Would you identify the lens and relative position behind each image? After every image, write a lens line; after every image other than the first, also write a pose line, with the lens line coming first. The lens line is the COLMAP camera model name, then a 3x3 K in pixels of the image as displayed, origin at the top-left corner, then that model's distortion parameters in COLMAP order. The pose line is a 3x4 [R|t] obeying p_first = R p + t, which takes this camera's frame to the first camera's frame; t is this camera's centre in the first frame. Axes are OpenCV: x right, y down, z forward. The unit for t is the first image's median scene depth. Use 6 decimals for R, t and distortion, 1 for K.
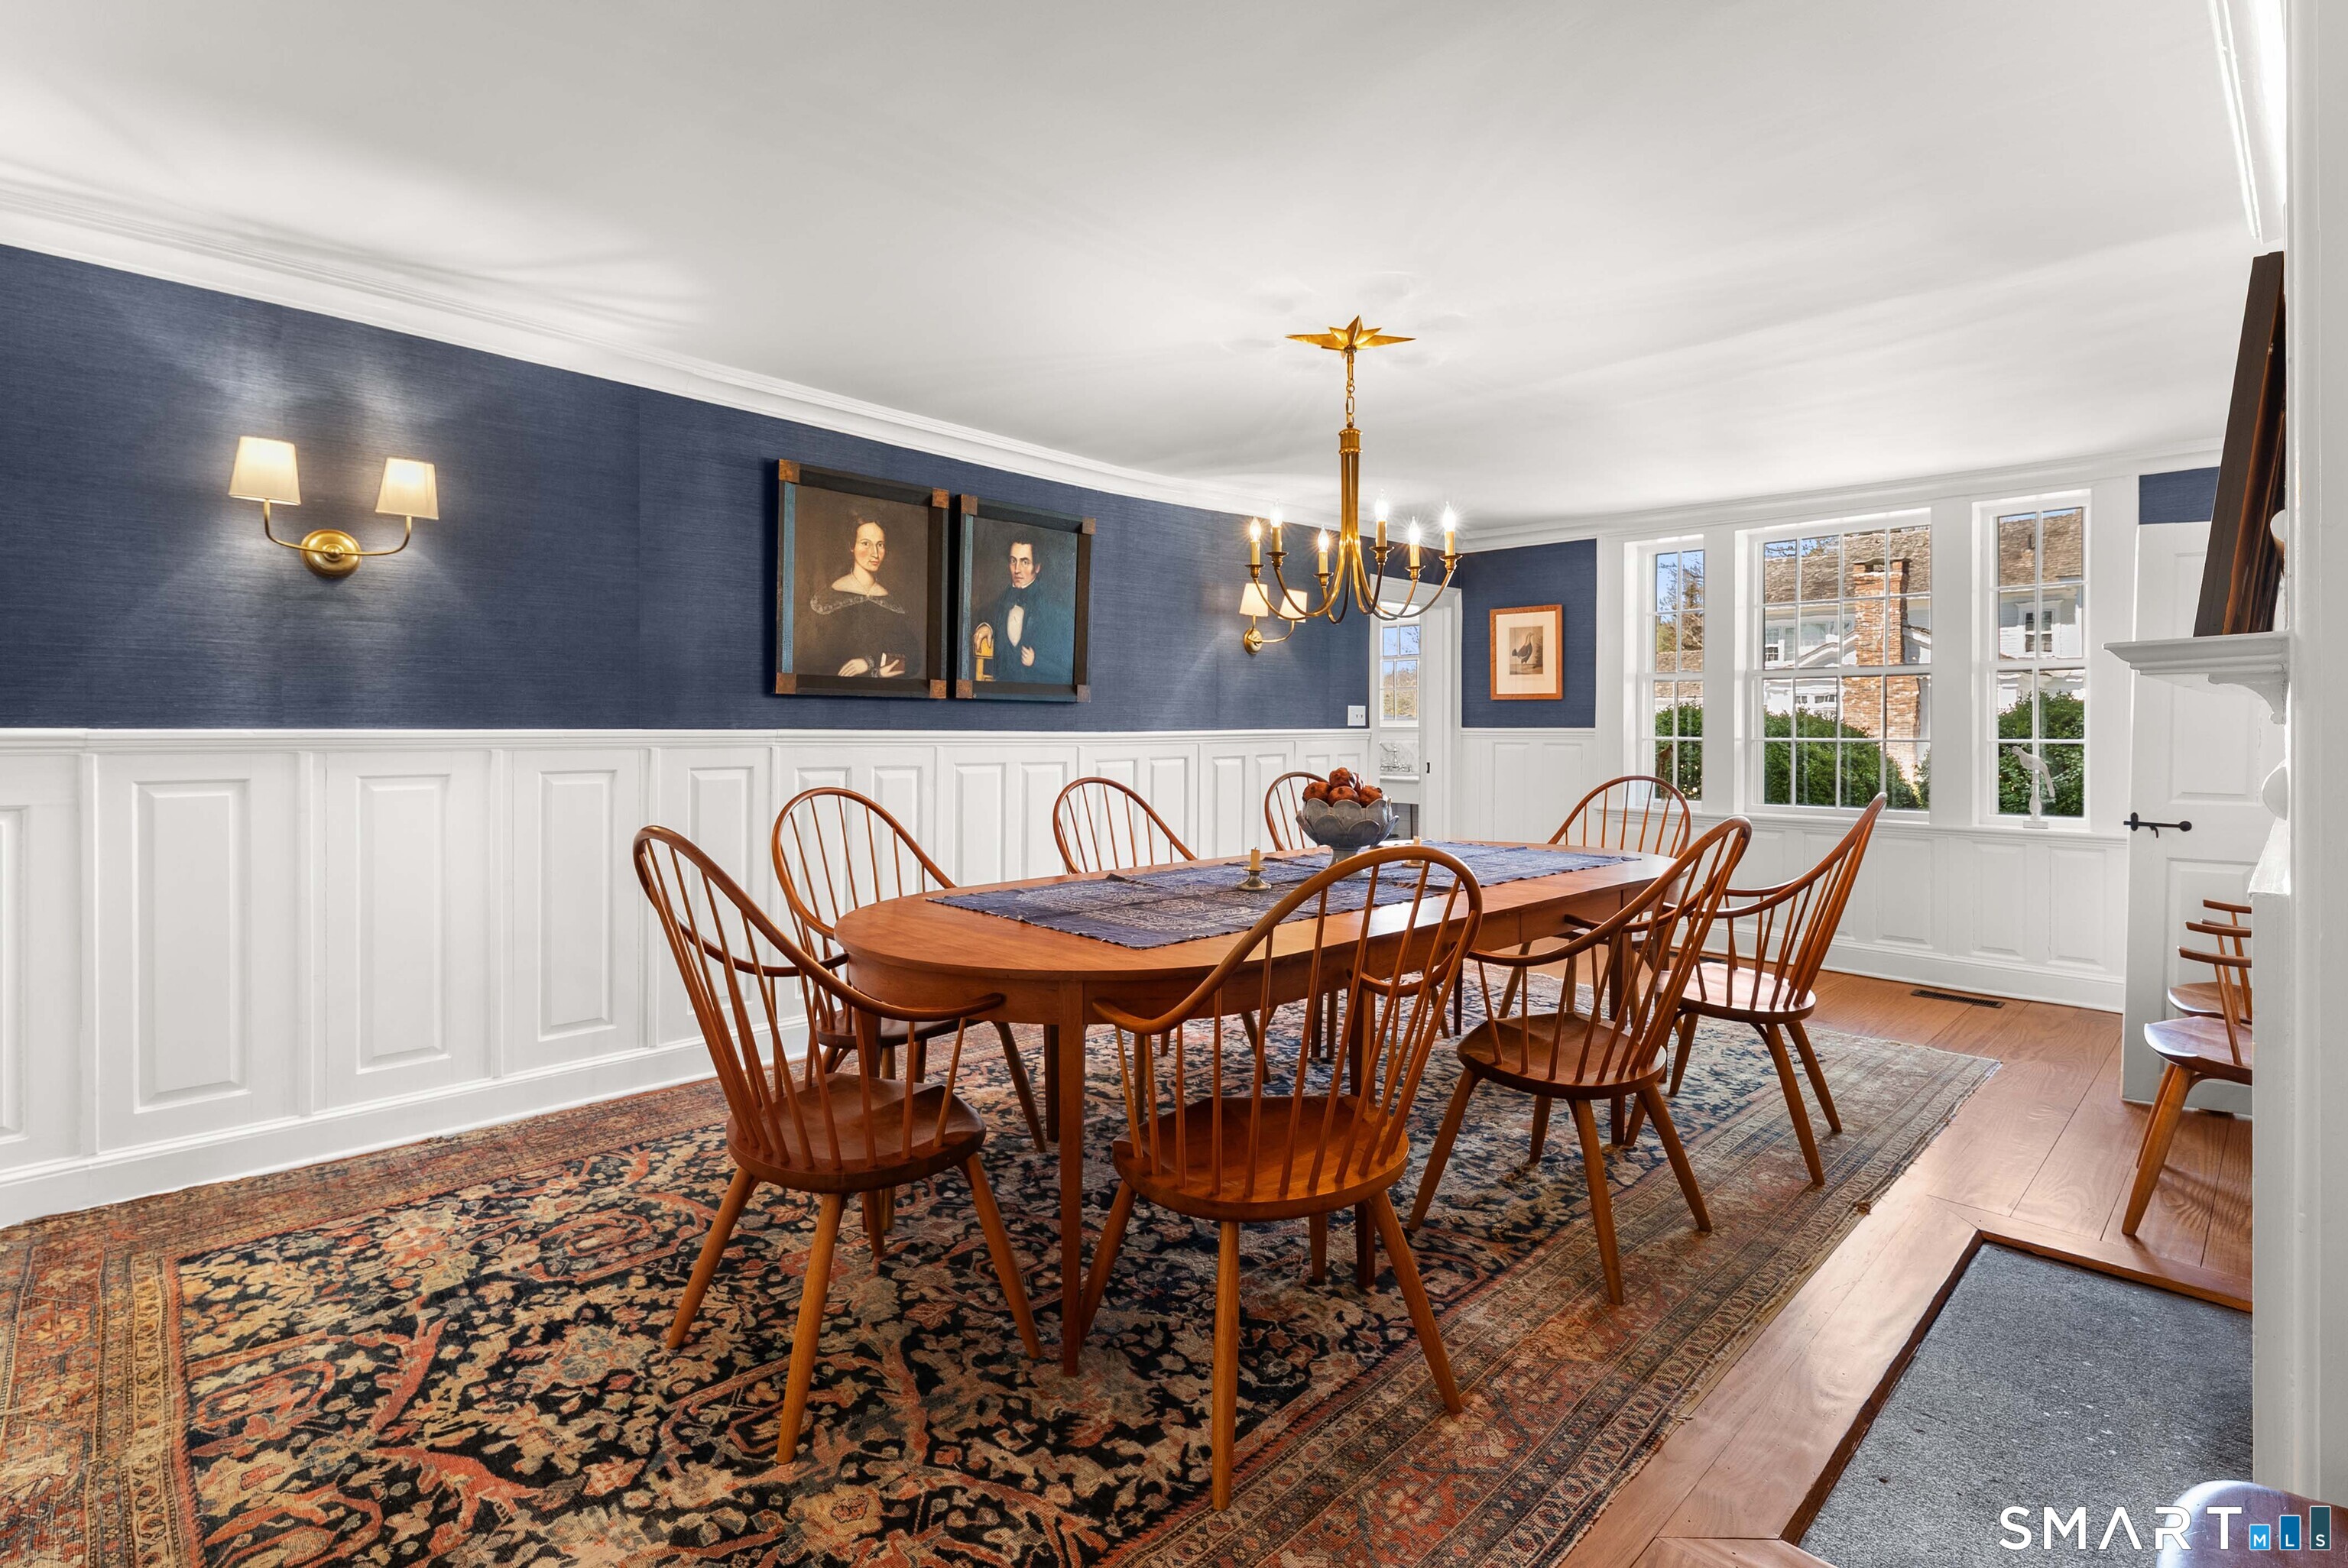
lens RADIAL K [[1093.1, 0, 1186.4], [0, 1093.1, 728.6], [0, 0, 1]] dist [-0.000310, 0.000051]
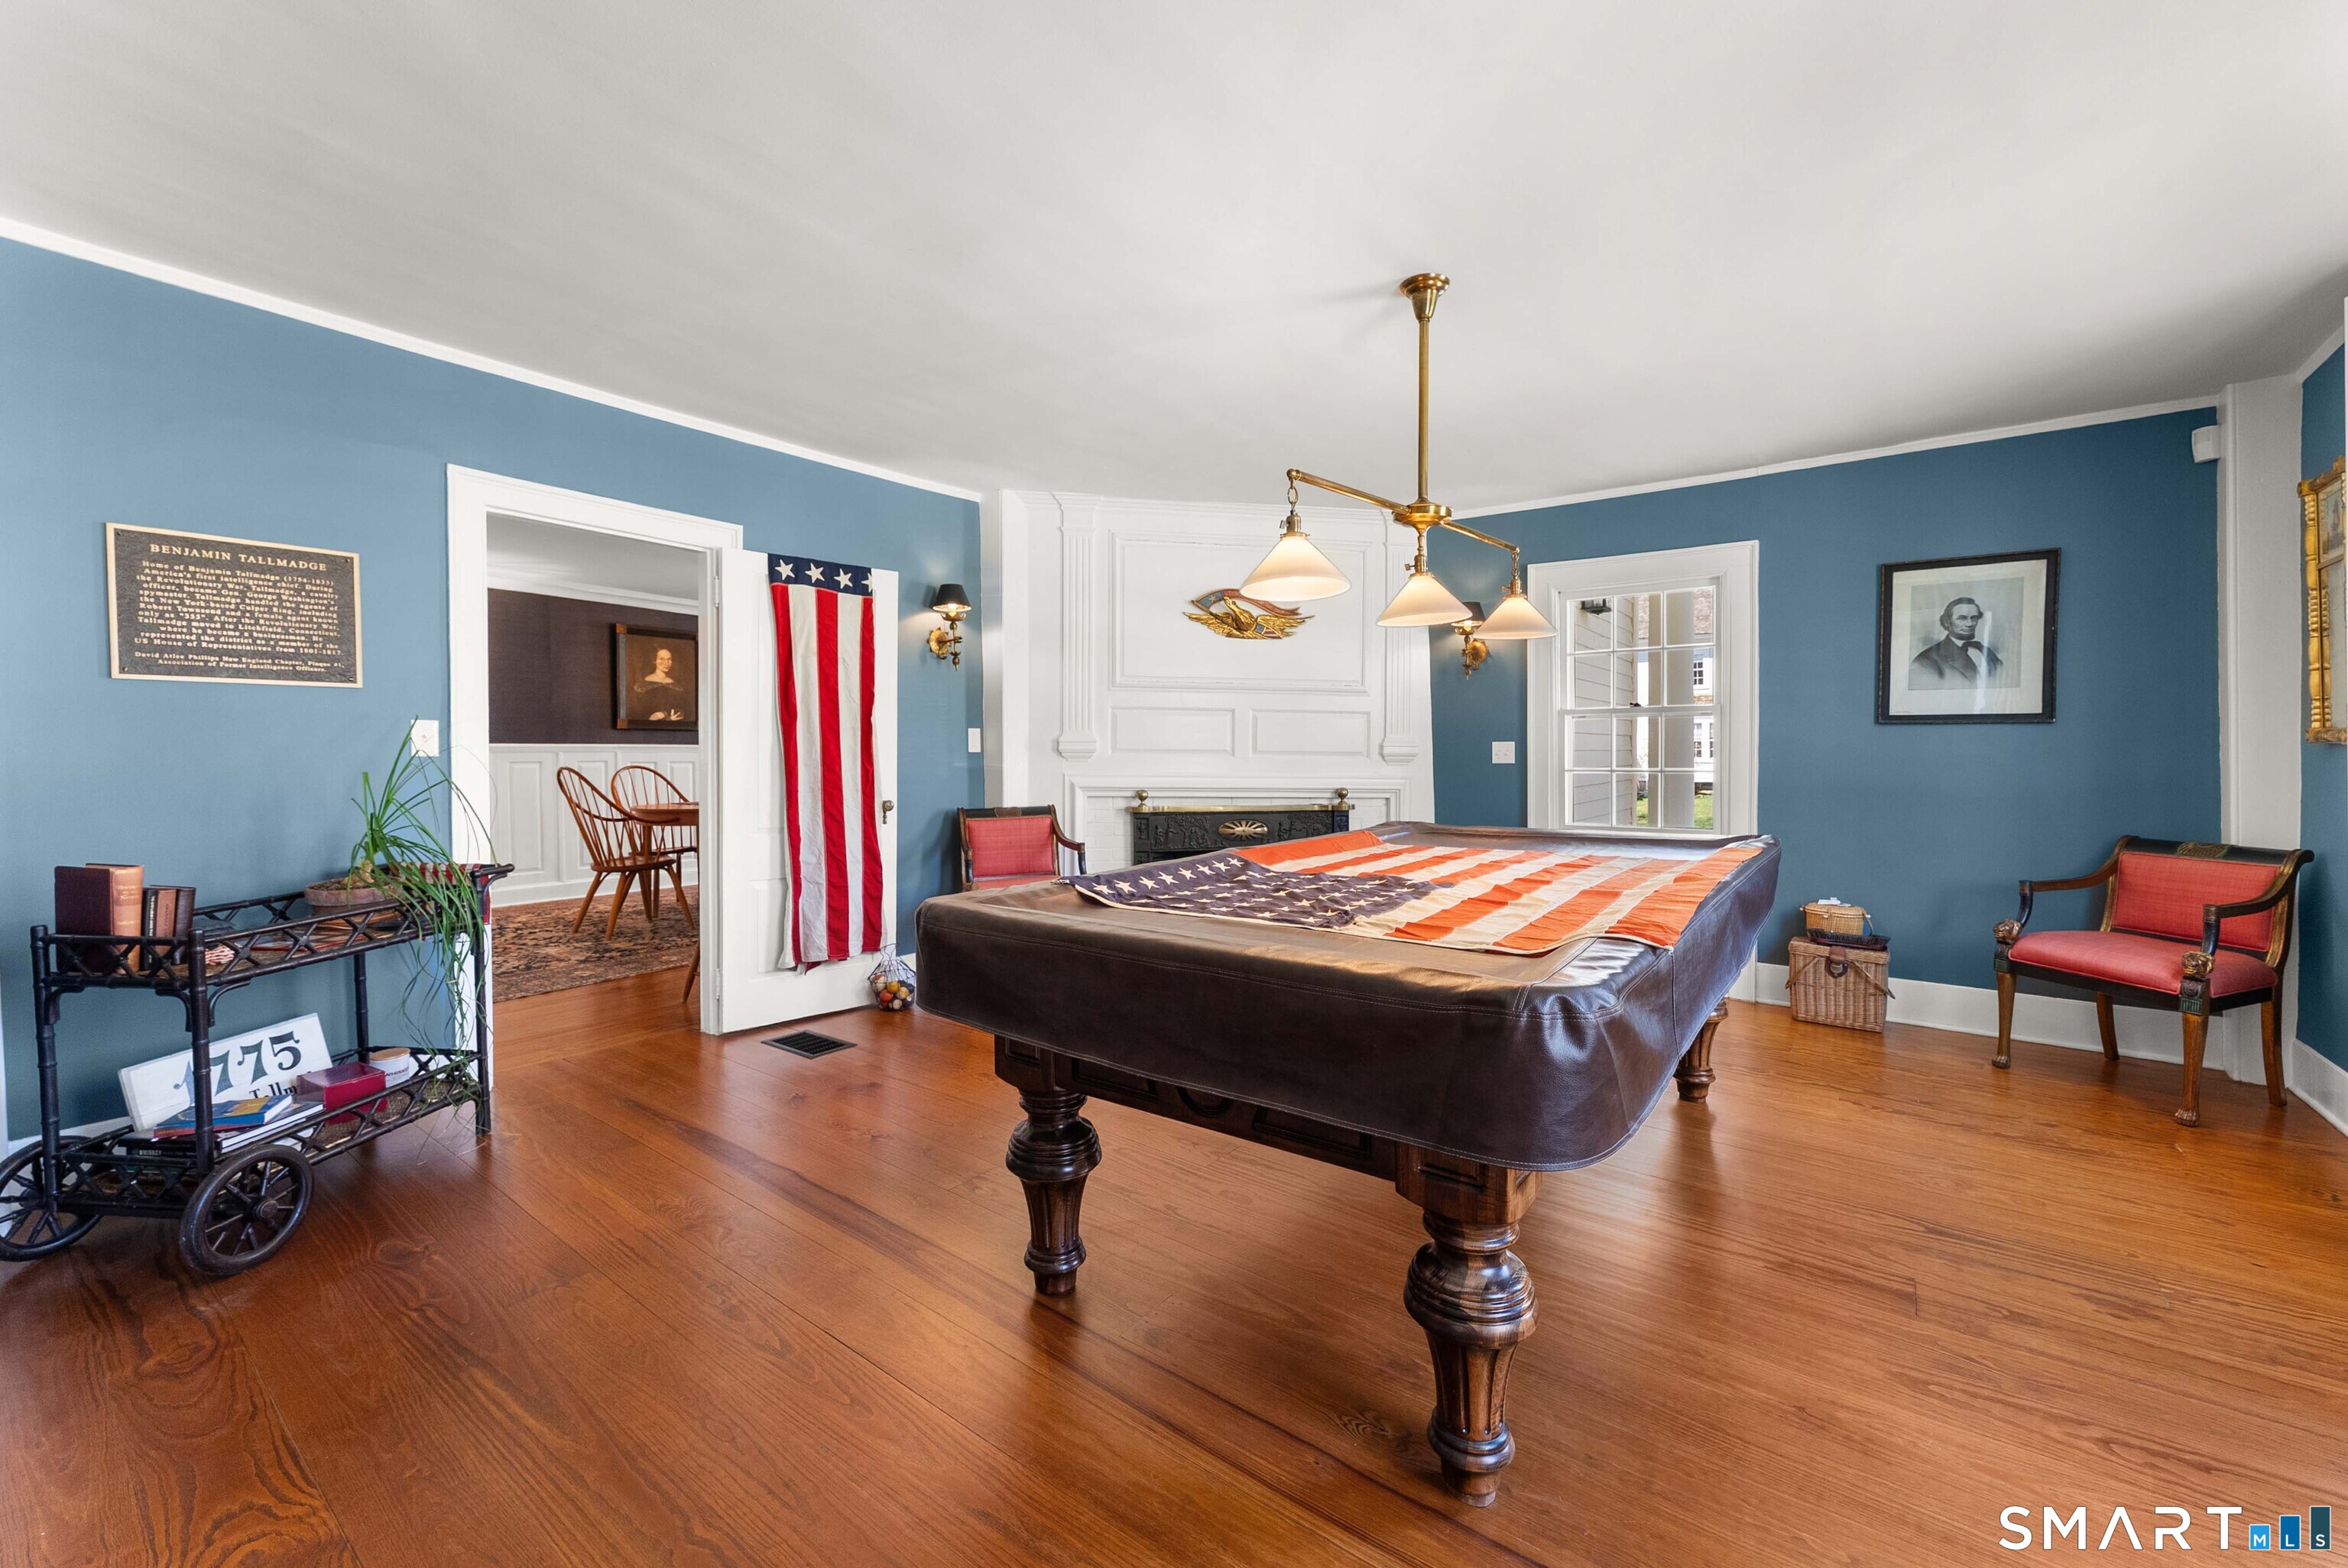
lens RADIAL K [[920.4, 0, 1173.6], [0, 920.4, 780.2], [0, 0, 1]] dist [0.000641, 0.000009]
pose [[0.989588, -0.013806, 0.143265, 0.480534], [0.010470, 0.999657, 0.024008, 0.041651], [-0.143548, -0.022258, 0.989393, -1.033768]]
